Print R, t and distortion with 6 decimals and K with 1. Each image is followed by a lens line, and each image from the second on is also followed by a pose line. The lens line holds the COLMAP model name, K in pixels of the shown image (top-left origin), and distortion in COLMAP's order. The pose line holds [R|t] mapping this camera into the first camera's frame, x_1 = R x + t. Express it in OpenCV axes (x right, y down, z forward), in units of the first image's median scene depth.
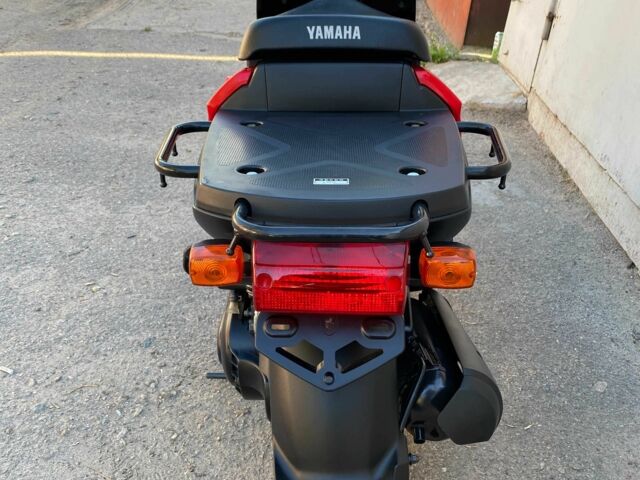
lens RADIAL K [[645.4, 0, 322.0], [0, 645.4, 238.8], [0, 0, 1]] dist [0.046556, 0.000000]
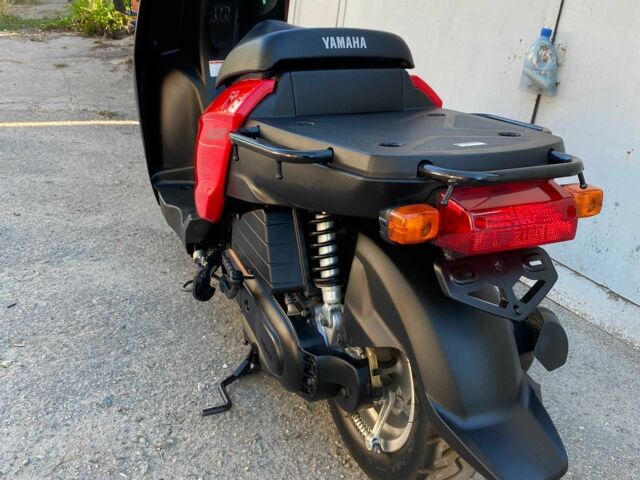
lens RADIAL K [[645.4, 0, 318.0], [0, 645.4, 238.6], [0, 0, 1]] dist [0.046556, 0.000000]
pose [[0.901244, -0.129560, 0.413490, -0.393828], [0.172951, 0.982502, -0.069115, 0.058007], [-0.397300, 0.133803, 0.907882, 0.048664]]
